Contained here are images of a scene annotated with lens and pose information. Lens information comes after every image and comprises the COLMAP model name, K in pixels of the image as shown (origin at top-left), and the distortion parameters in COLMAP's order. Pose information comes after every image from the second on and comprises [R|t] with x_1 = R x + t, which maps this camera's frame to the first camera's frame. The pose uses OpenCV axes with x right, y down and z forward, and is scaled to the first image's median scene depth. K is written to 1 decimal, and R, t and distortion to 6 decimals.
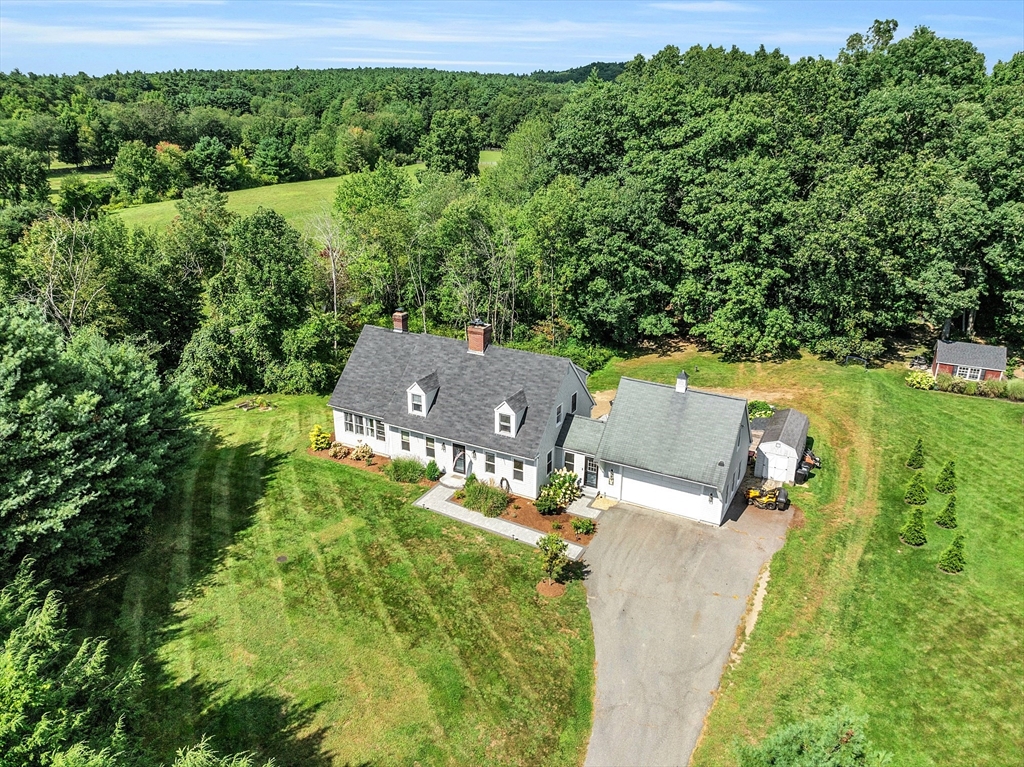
lens RADIAL K [[749.3, 0, 513.1], [0, 749.3, 380.6], [0, 0, 1]] dist [-0.035922, -0.004153]
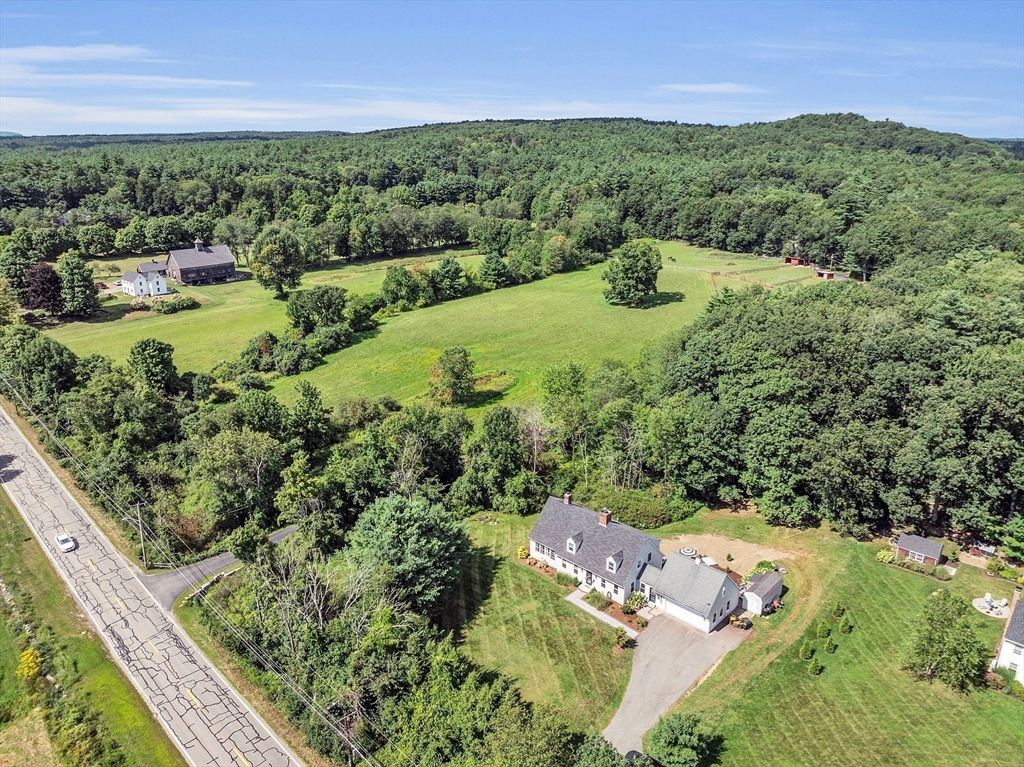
lens RADIAL K [[749.3, 0, 502.3], [0, 749.3, 385.4], [0, 0, 1]] dist [-0.035922, -0.004153]
pose [[0.962588, 0.082575, -0.258080, 0.170210], [-0.090229, 0.995760, -0.017932, -0.336377], [0.255505, 0.040547, 0.965957, -0.979885]]
